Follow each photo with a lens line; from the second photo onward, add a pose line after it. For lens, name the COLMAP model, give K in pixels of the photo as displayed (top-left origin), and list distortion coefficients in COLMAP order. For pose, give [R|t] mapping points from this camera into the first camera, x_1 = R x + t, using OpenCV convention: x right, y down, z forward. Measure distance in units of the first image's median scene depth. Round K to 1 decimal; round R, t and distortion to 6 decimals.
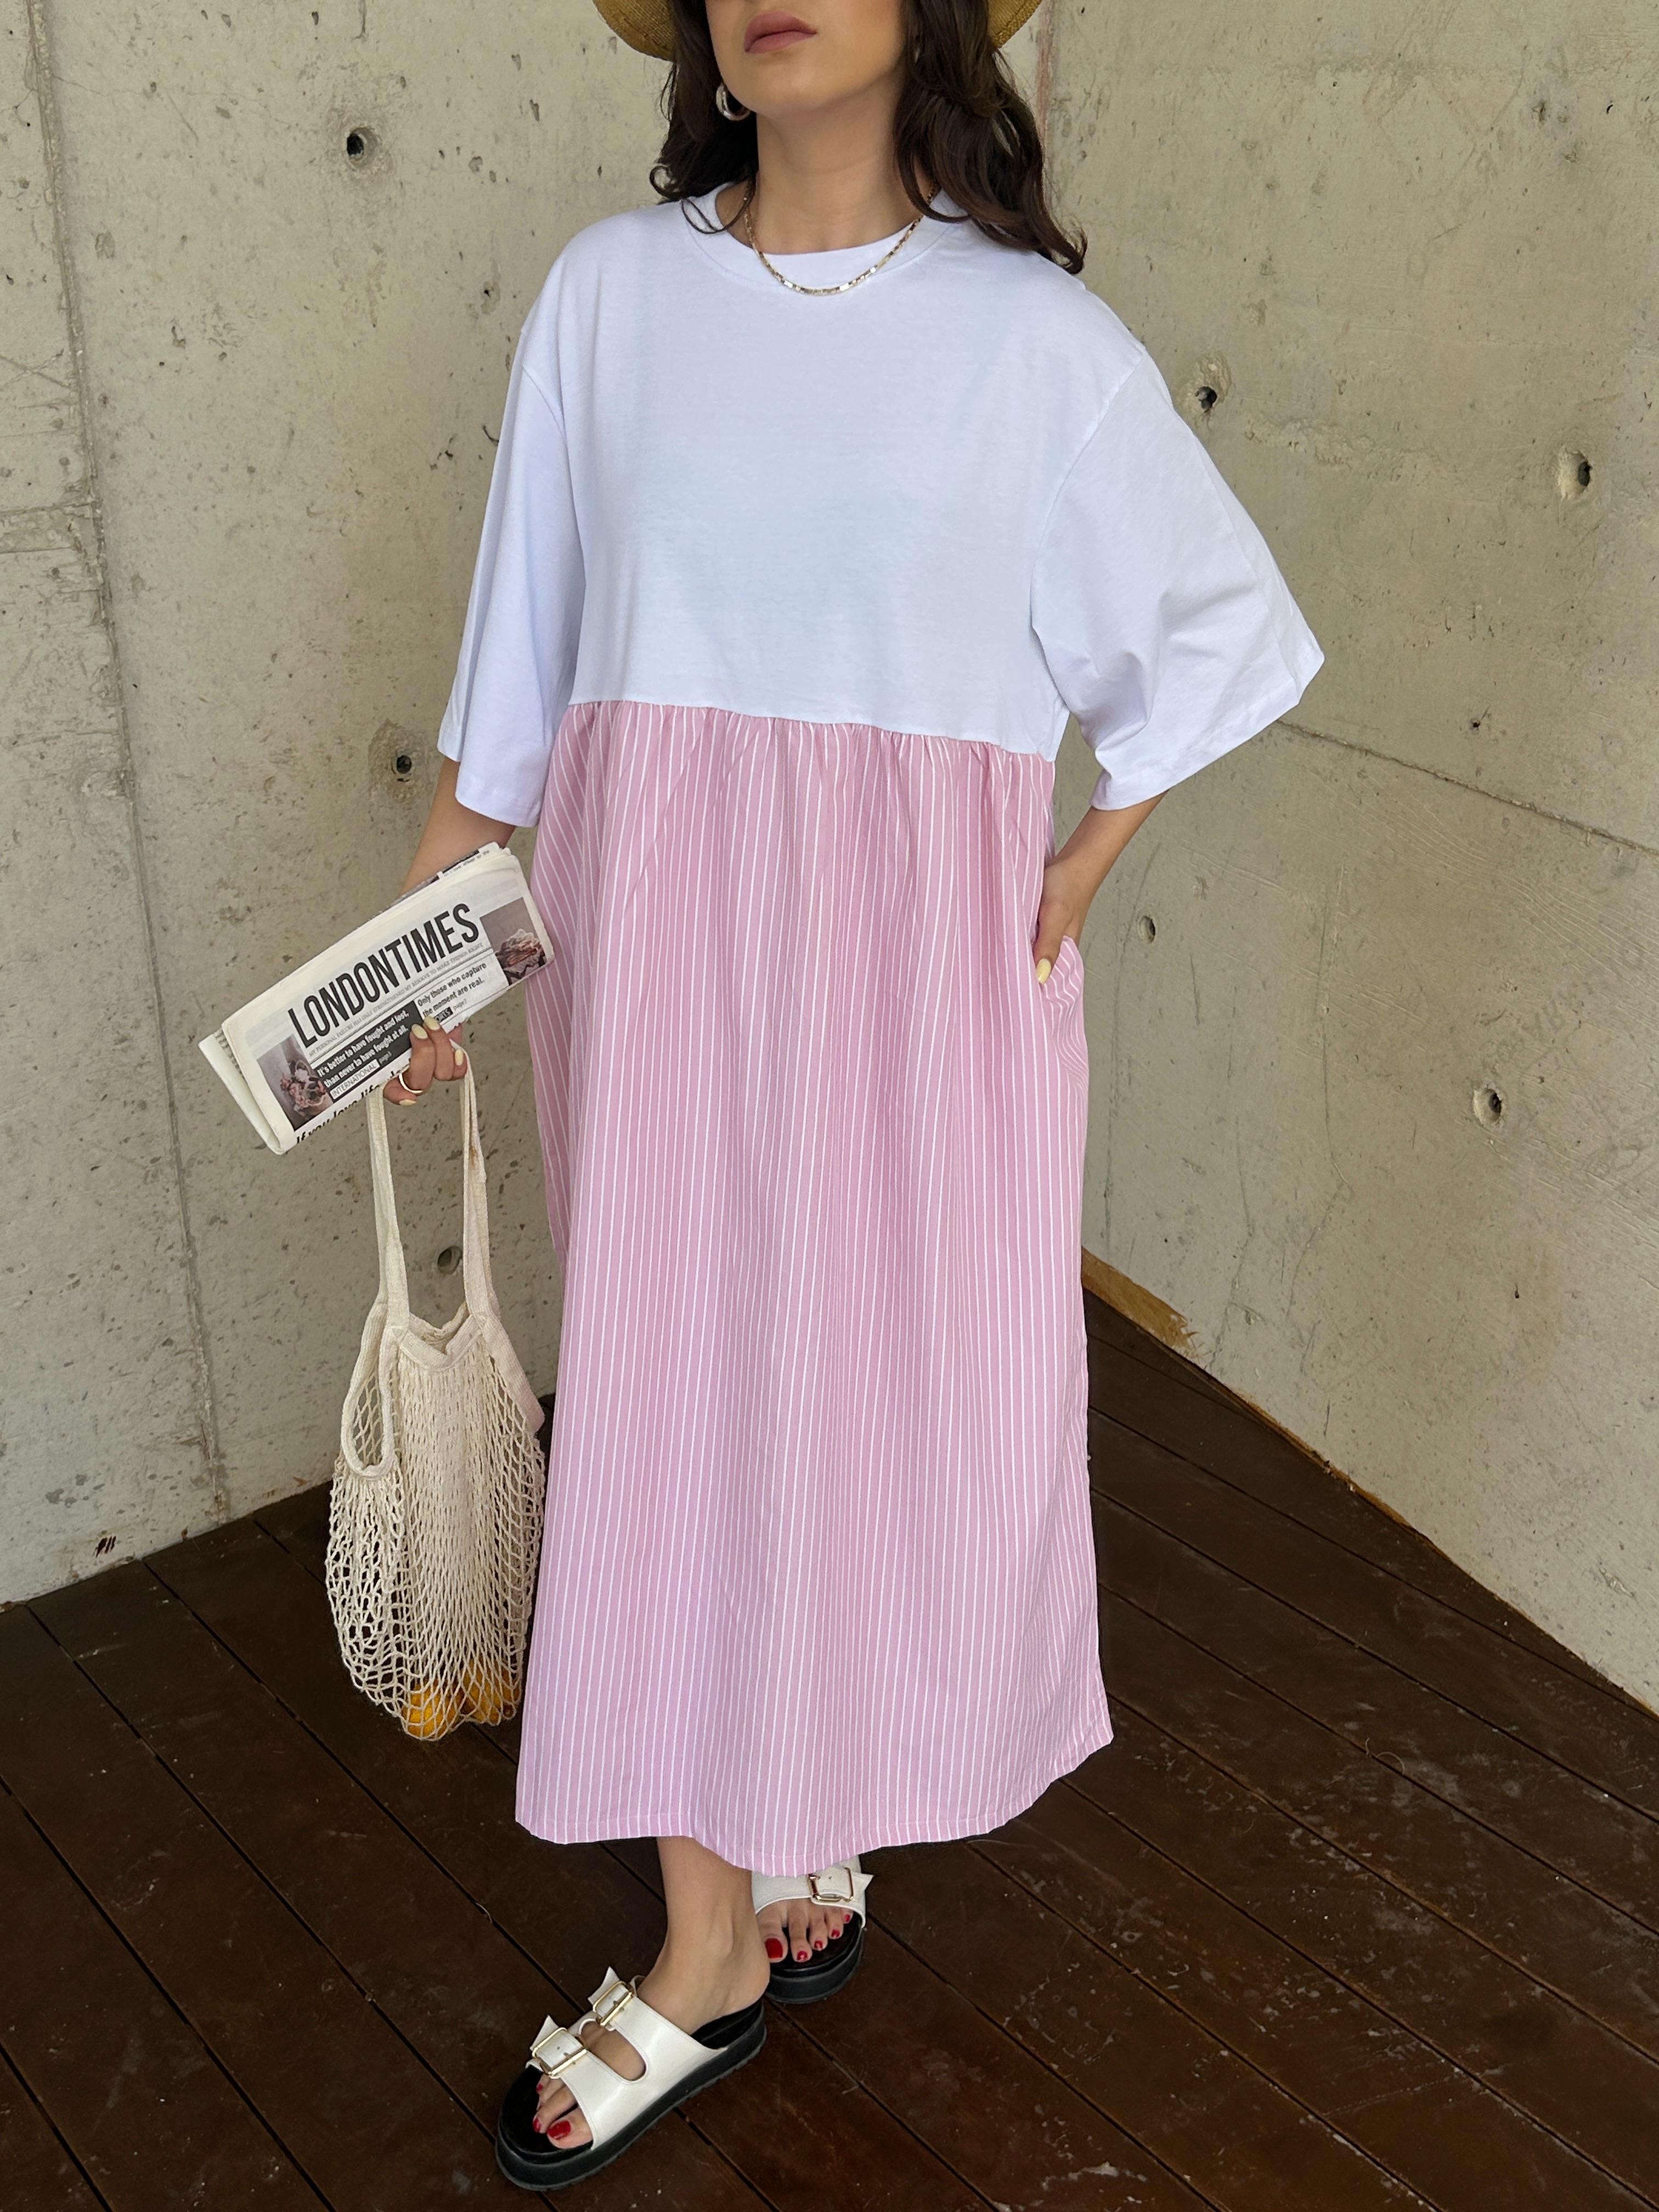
lens RADIAL K [[2266.8, 0, 800.4], [0, 2266.8, 1121.1], [0, 0, 1]] dist [0.128572, -0.305878]
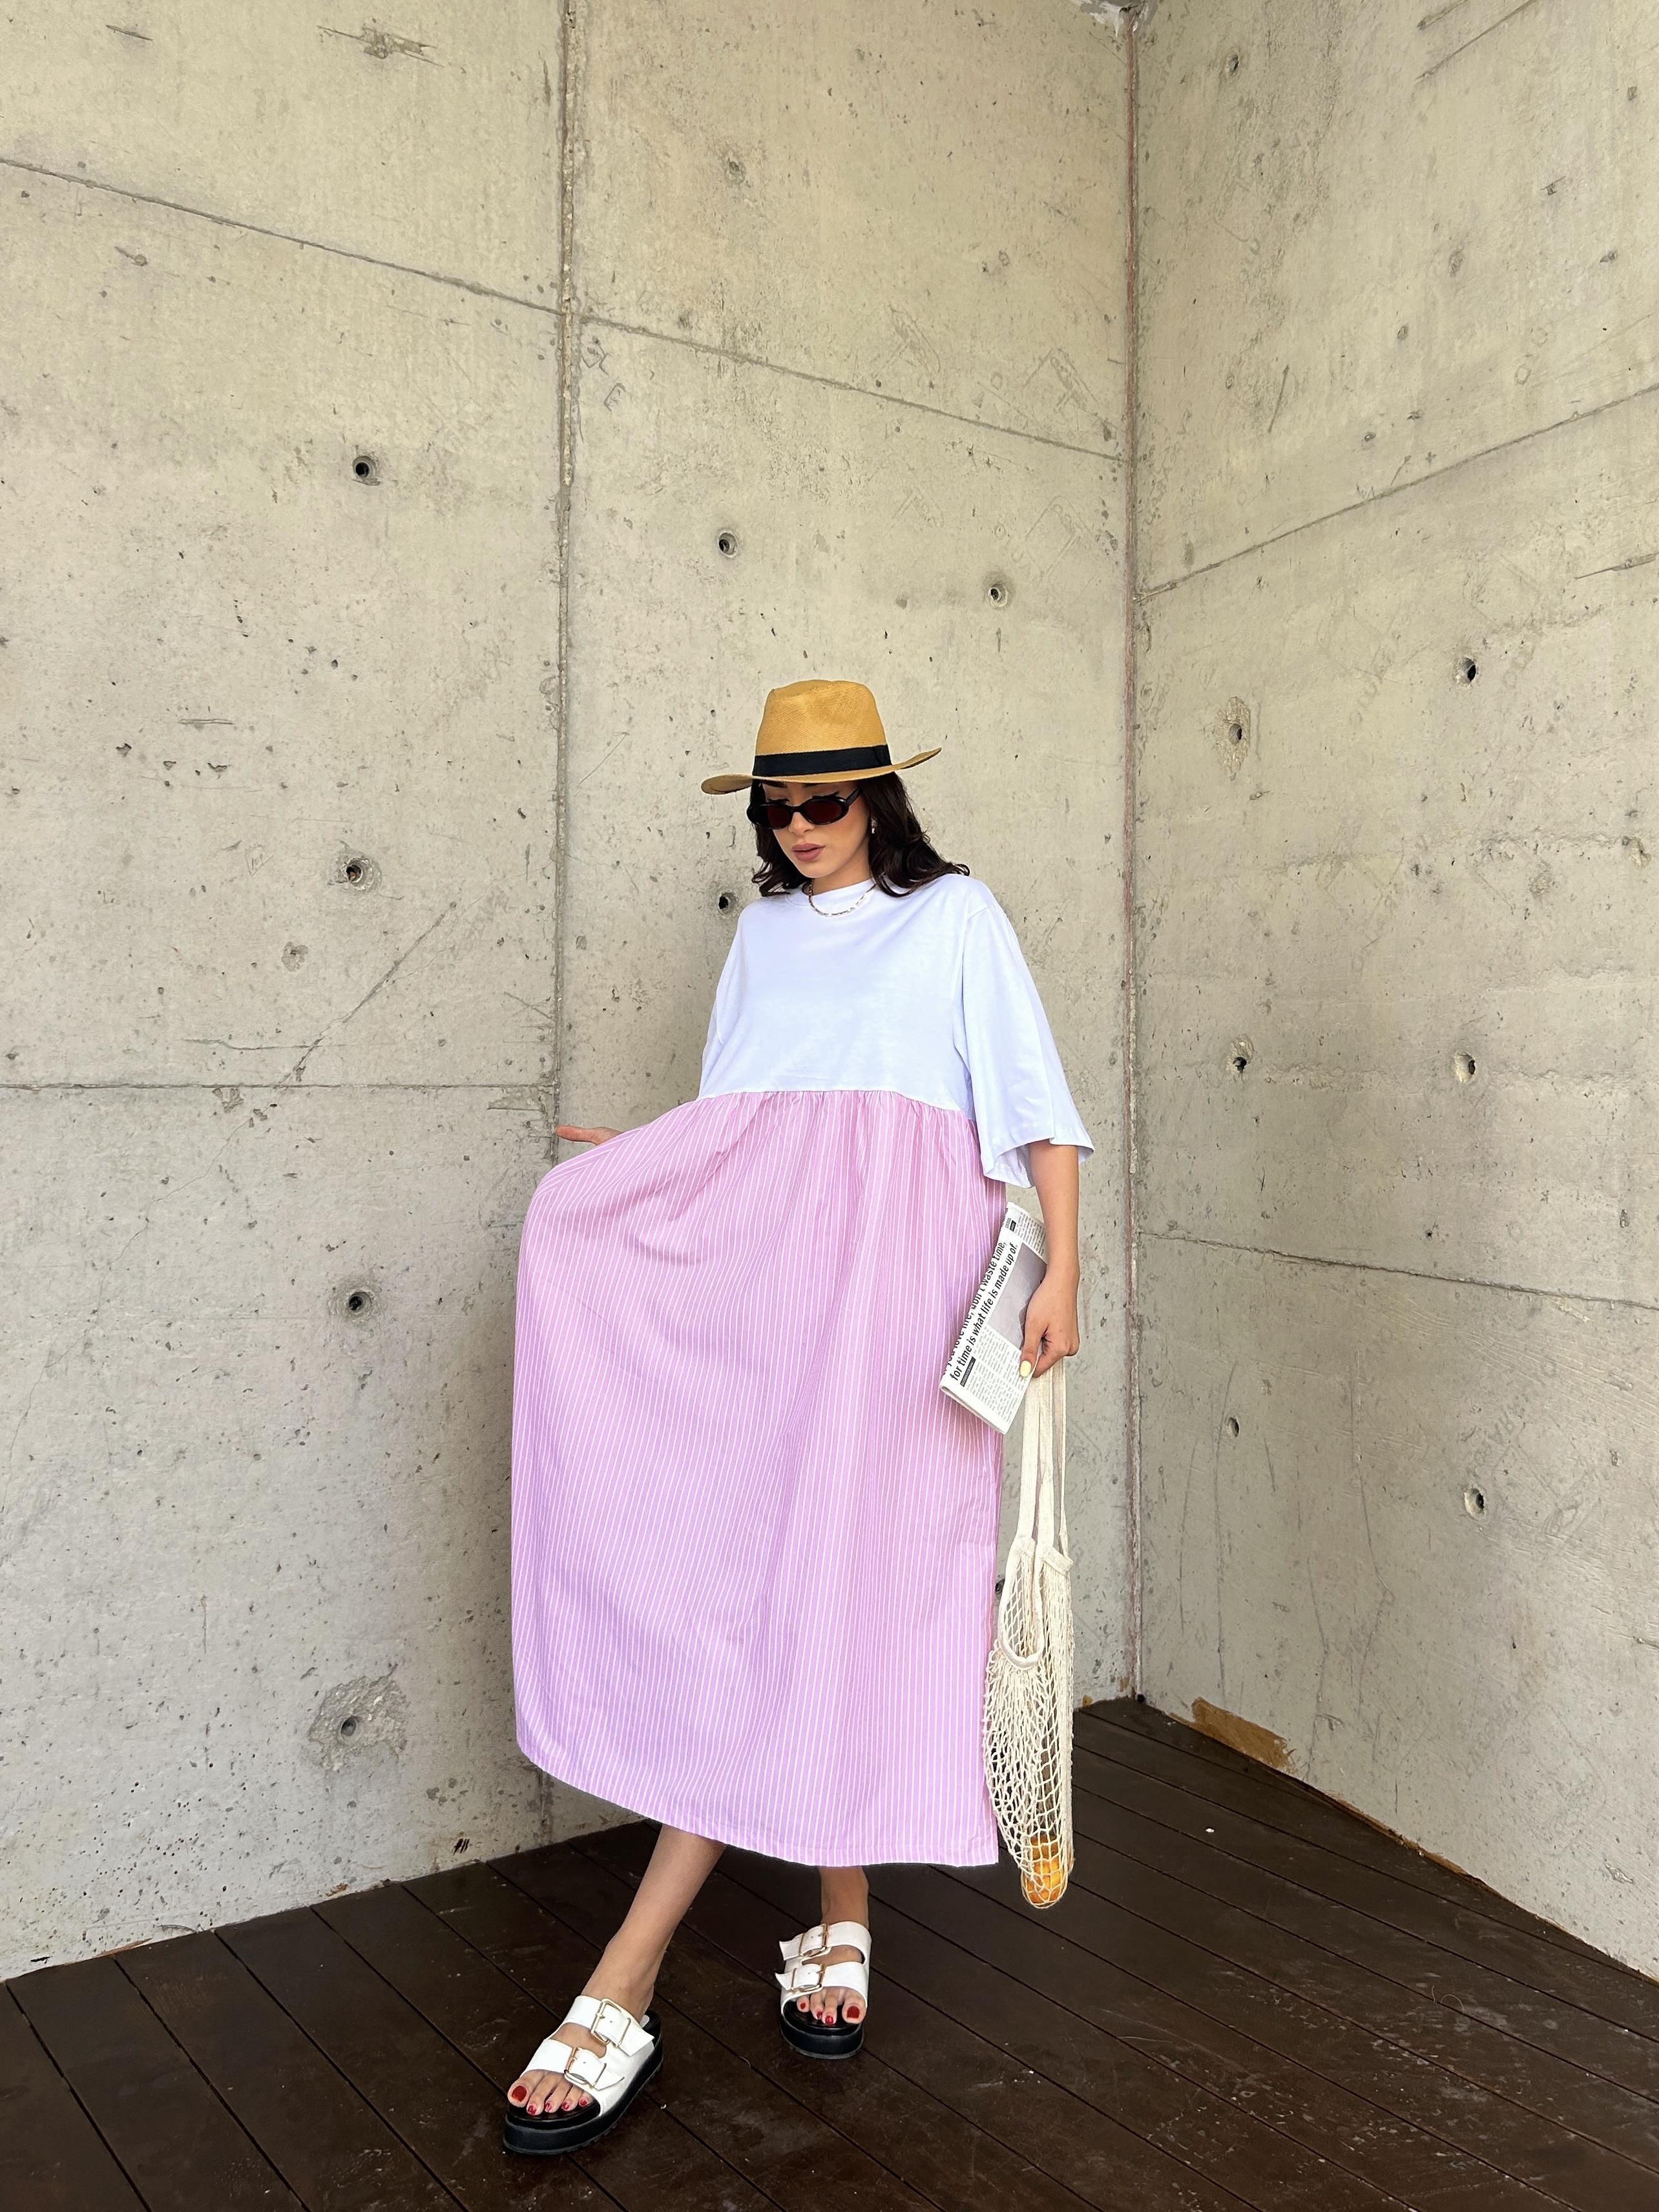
lens RADIAL K [[1873.2, 0, 853.2], [0, 1873.2, 947.0], [0, 0, 1]] dist [0.110504, -0.259920]
pose [[0.997860, -0.002771, -0.065327, -0.004000], [-0.028280, 0.882530, -0.469404, 0.249562], [0.058954, 0.470247, 0.880564, -0.209150]]
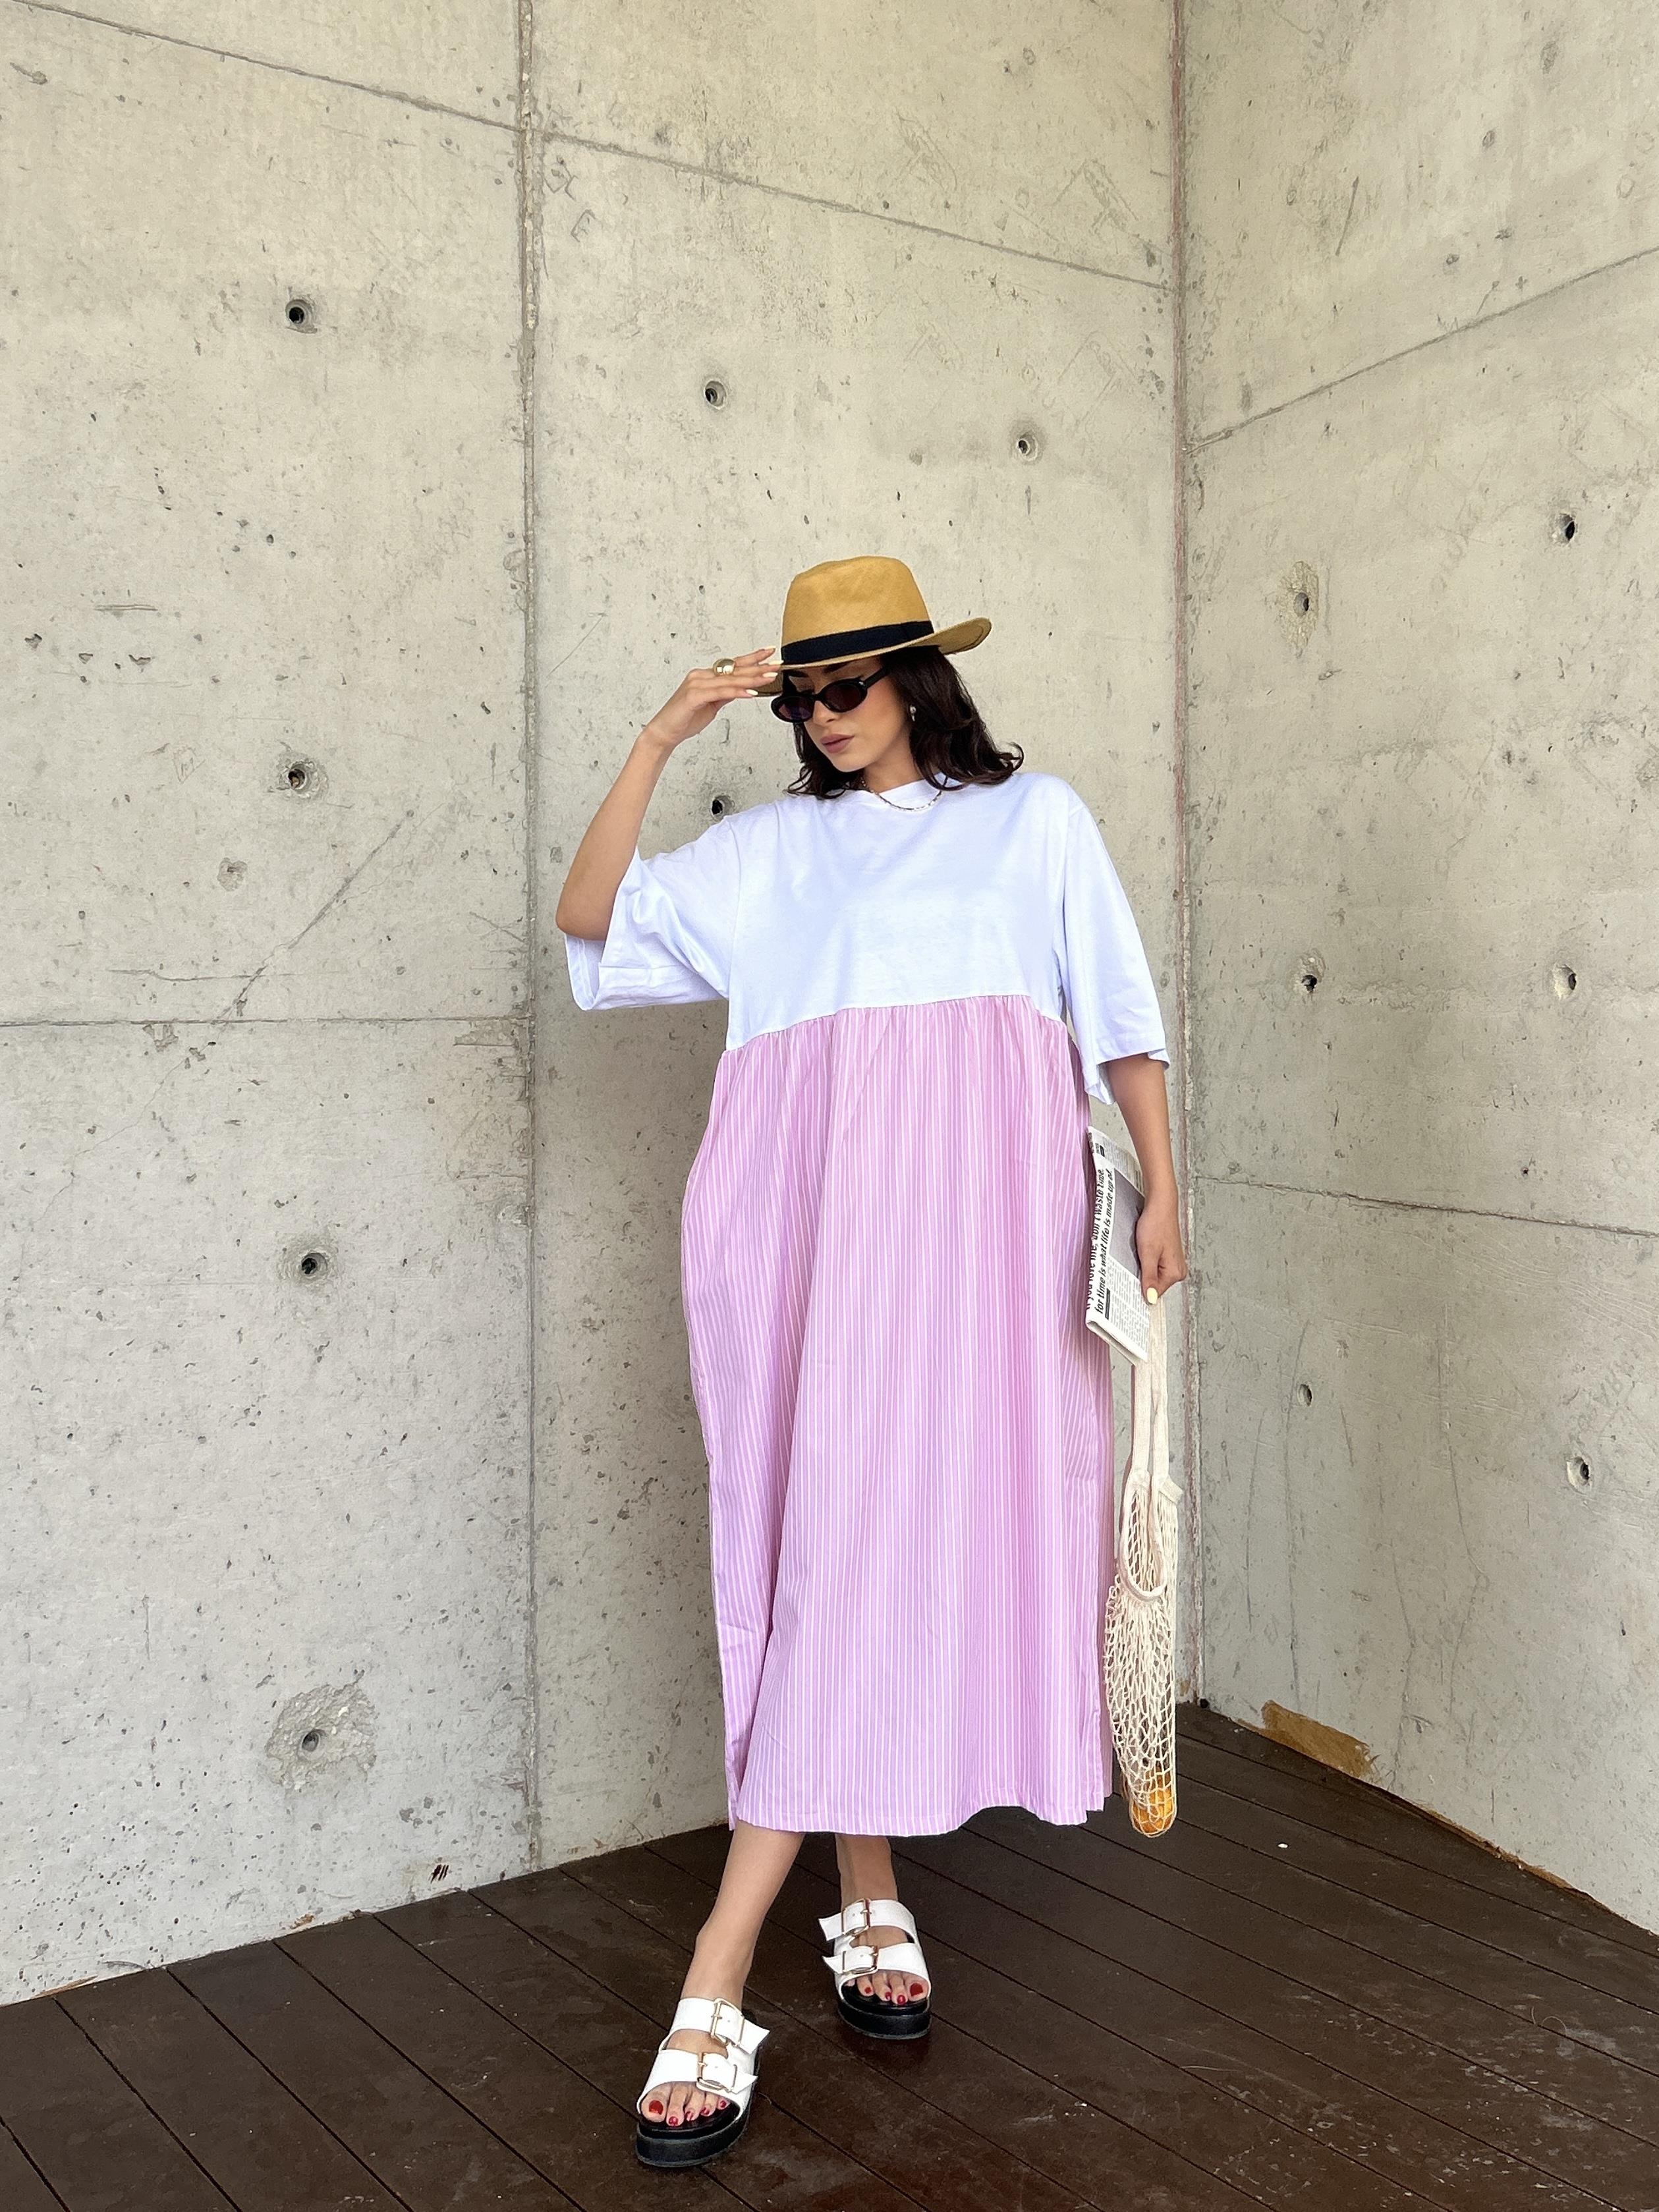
lens RADIAL K [[2189.2, 0, 859.9], [0, 2189.2, 911.5], [0, 0, 1]] dist [0.129199, -0.331198]
pose [[0.997658, -0.015133, -0.066700, -0.004517], [-0.016380, 0.893970, -0.447828, 0.266336], [0.066405, 0.447872, 0.891628, -0.236821]]
